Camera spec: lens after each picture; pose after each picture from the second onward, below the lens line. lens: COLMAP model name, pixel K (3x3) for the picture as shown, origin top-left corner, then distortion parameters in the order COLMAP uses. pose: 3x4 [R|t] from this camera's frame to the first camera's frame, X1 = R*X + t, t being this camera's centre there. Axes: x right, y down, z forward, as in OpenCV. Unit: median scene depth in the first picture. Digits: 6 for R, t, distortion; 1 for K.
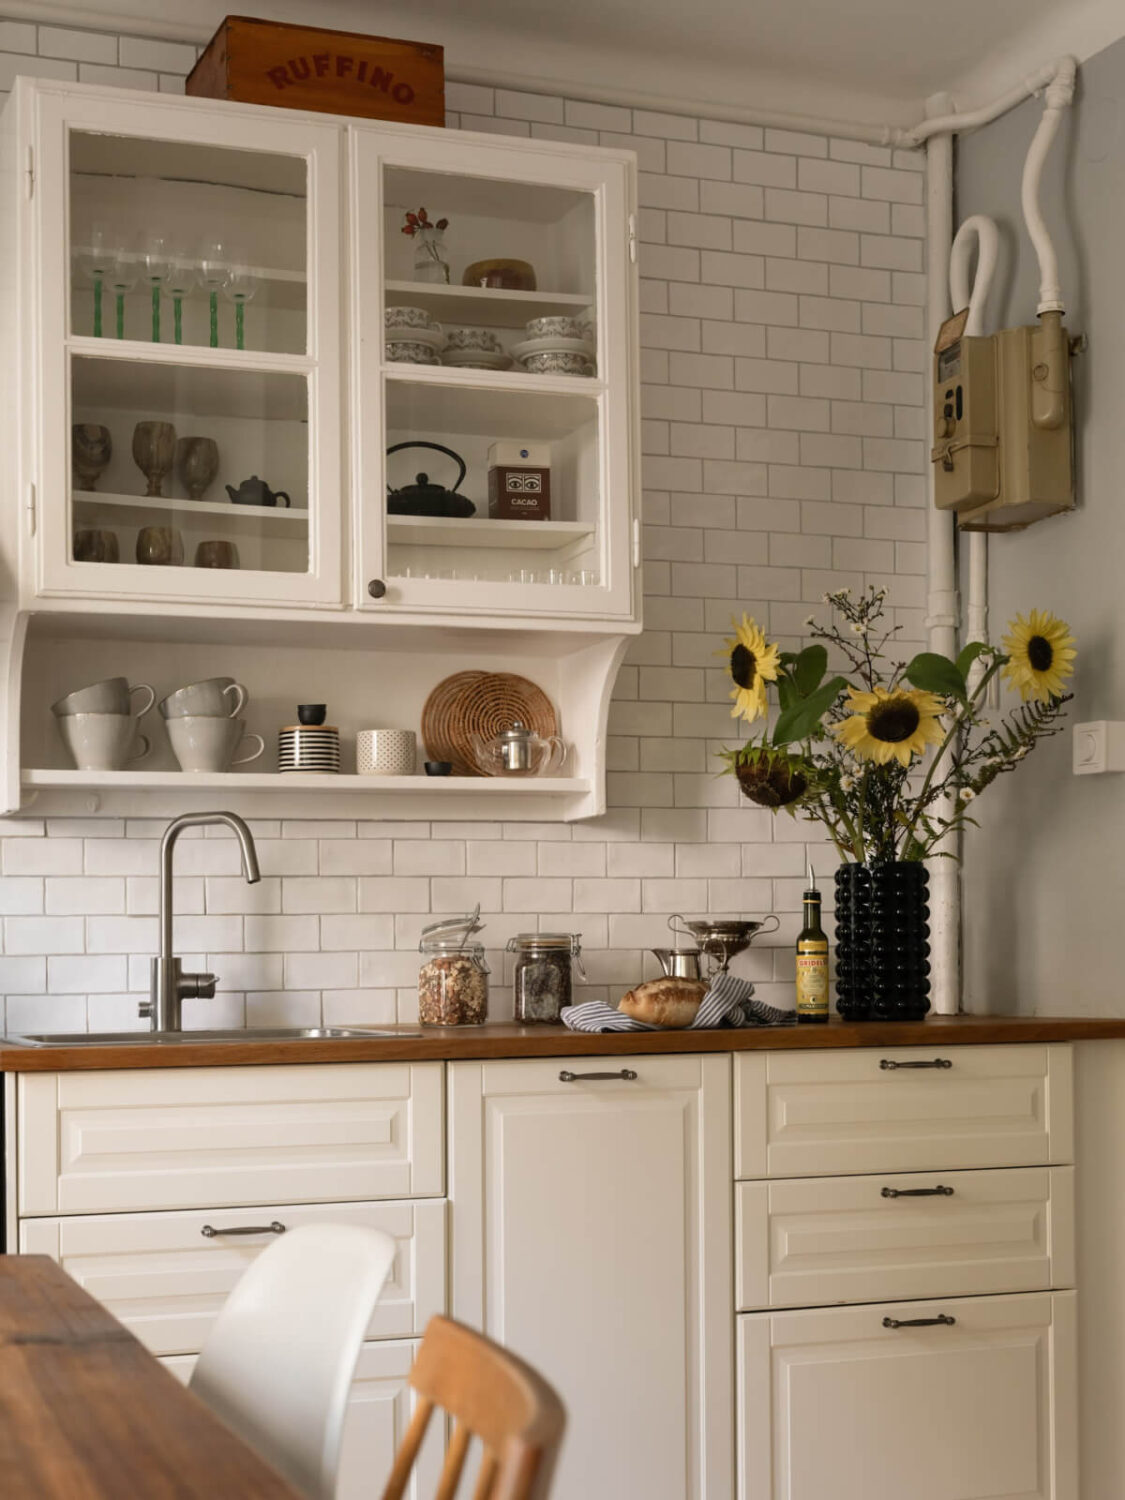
lens RADIAL K [[2265.3, 0, 331.6], [0, 2265.3, 952.9], [0, 0, 1]] dist [0.014206, 0.000000]
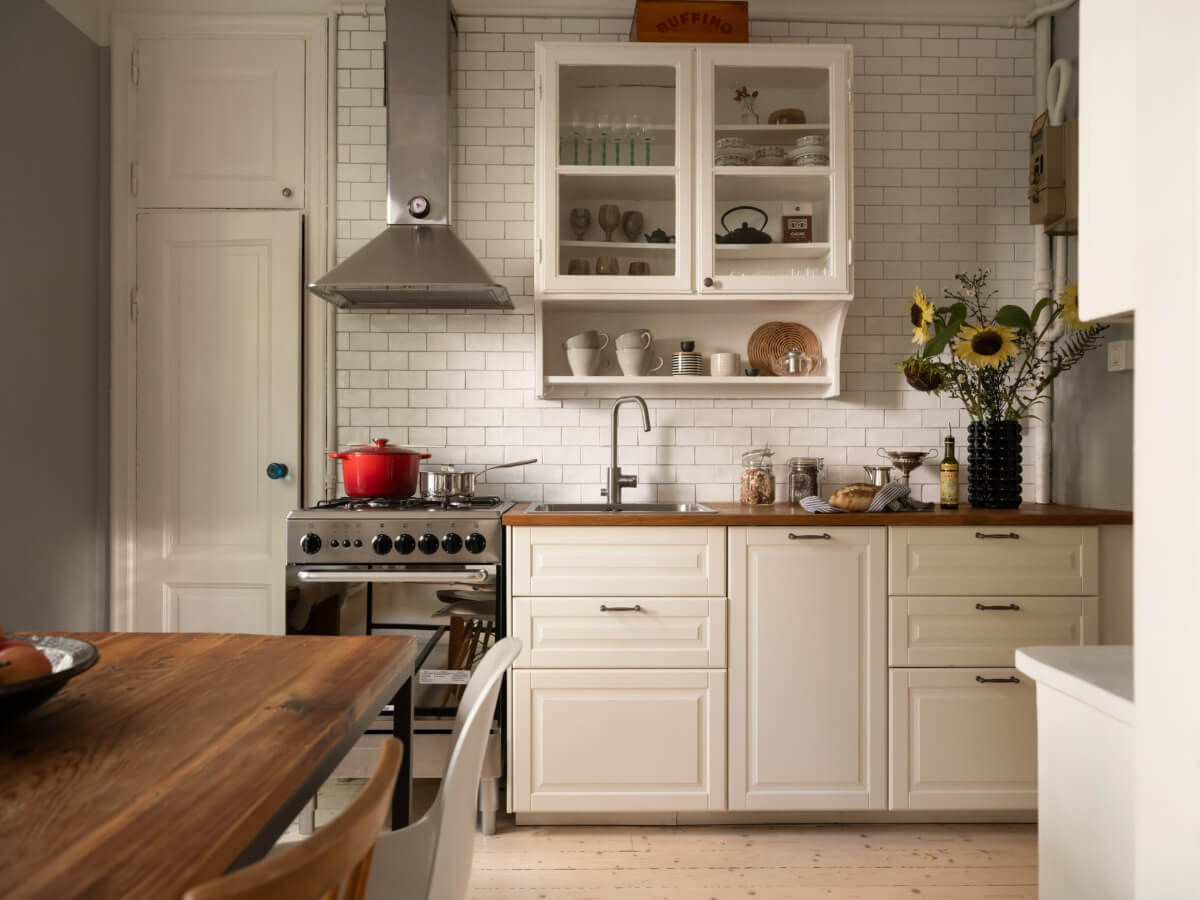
lens RADIAL K [[933.6, 0, 598.8], [0, 933.6, 447.9], [0, 0, 1]] dist [-0.004316, 0.014901]
pose [[0.953377, 0.010087, -0.301614, 0.169877], [-0.007218, 0.999917, 0.010626, -0.024362], [0.301697, -0.007954, 0.953371, 0.194139]]
